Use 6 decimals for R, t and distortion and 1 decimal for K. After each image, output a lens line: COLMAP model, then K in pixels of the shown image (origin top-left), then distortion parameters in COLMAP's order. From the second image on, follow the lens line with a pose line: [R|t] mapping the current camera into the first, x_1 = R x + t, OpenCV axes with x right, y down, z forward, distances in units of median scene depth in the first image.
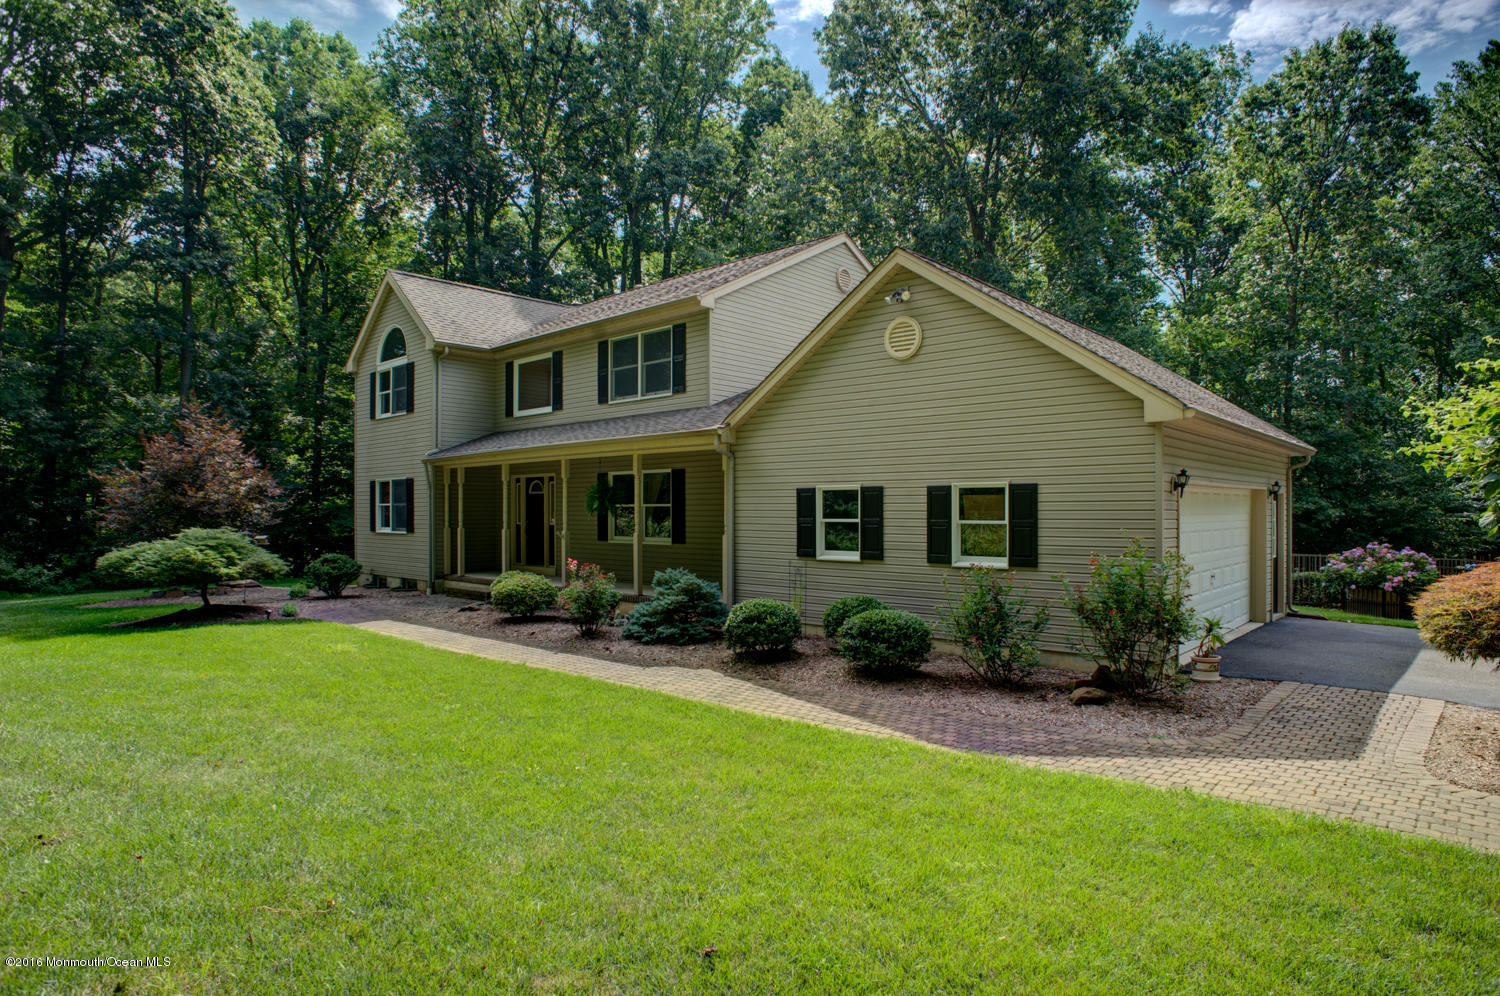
lens RADIAL K [[852.4, 0, 749.8], [0, 852.4, 507.5], [0, 0, 1]] dist [-0.097300, 0.061605]
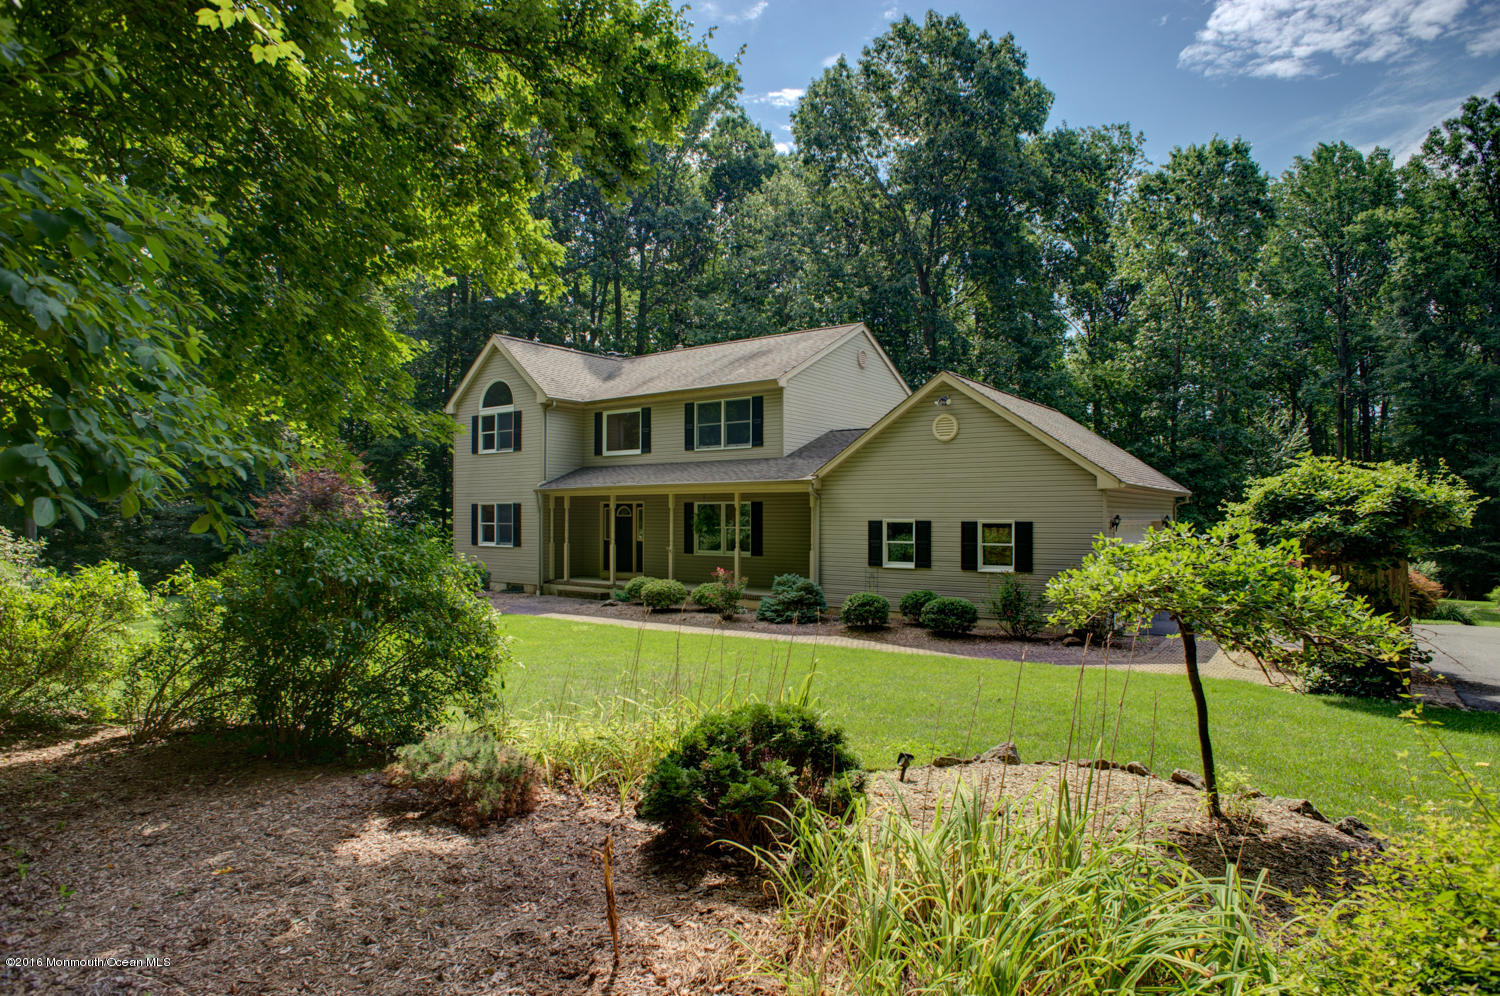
lens RADIAL K [[852.4, 0, 747.9], [0, 852.4, 503.8], [0, 0, 1]] dist [-0.097300, 0.061605]
pose [[0.994433, 0.004249, 0.105288, -0.201841], [-0.003186, 0.999942, -0.010263, -0.022903], [-0.105326, 0.009870, 0.994389, -0.307567]]
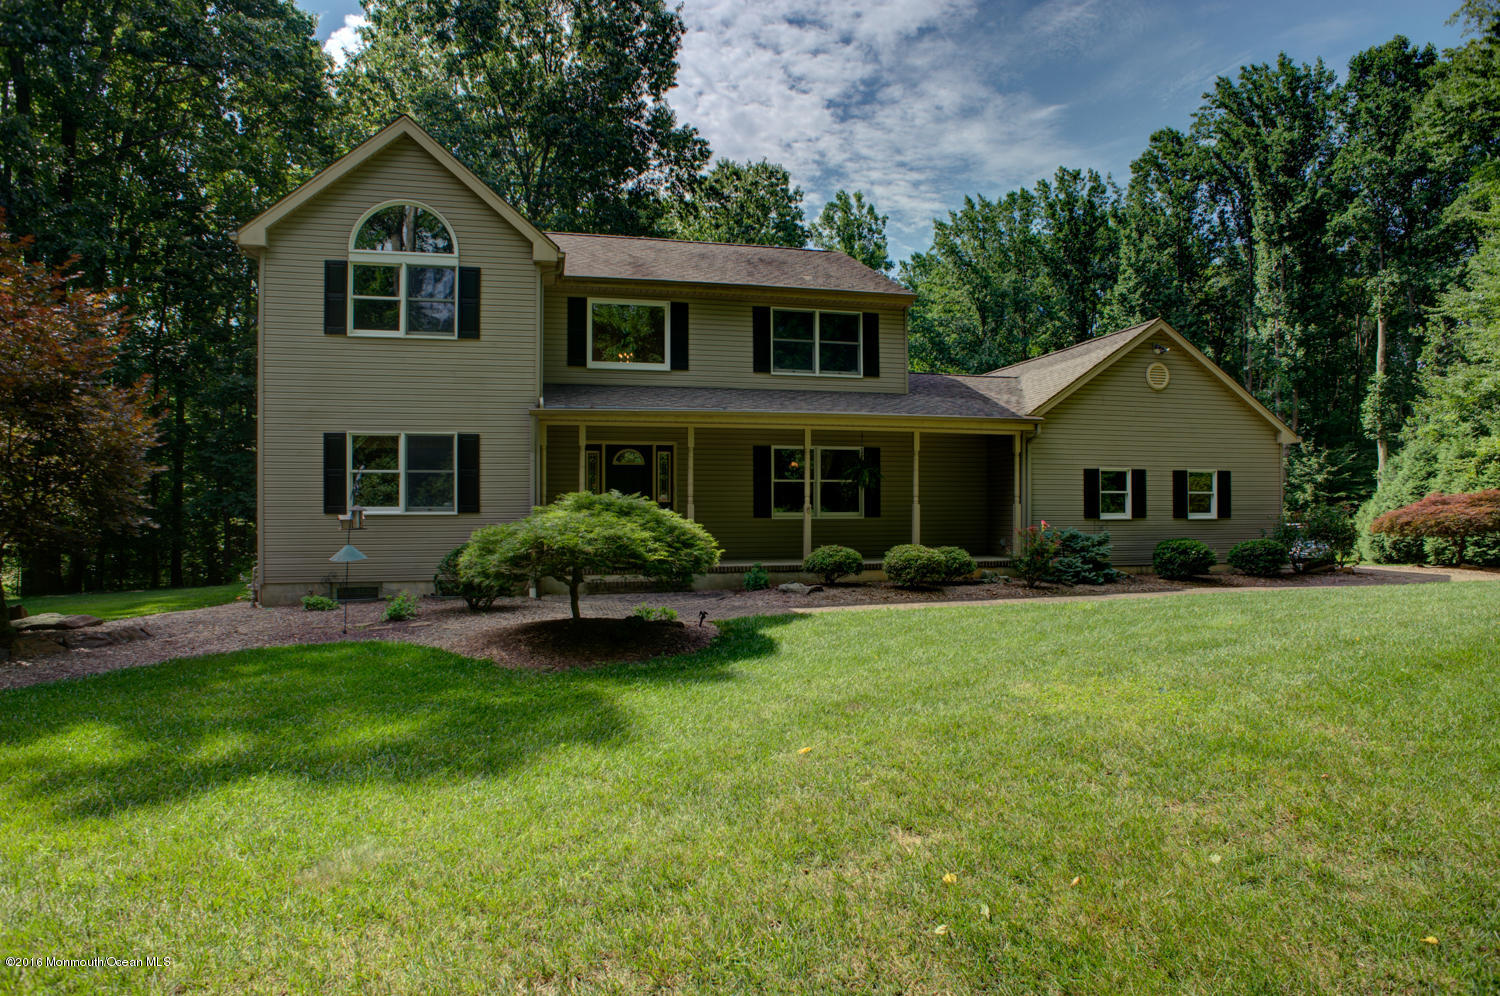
lens RADIAL K [[852.4, 0, 741.2], [0, 852.4, 505.3], [0, 0, 1]] dist [-0.097300, 0.061605]
pose [[0.562179, 0.003139, 0.827010, -0.885772], [-0.001152, 0.999995, -0.003013, 0.026764], [-0.827015, 0.000741, 0.562179, 0.439511]]
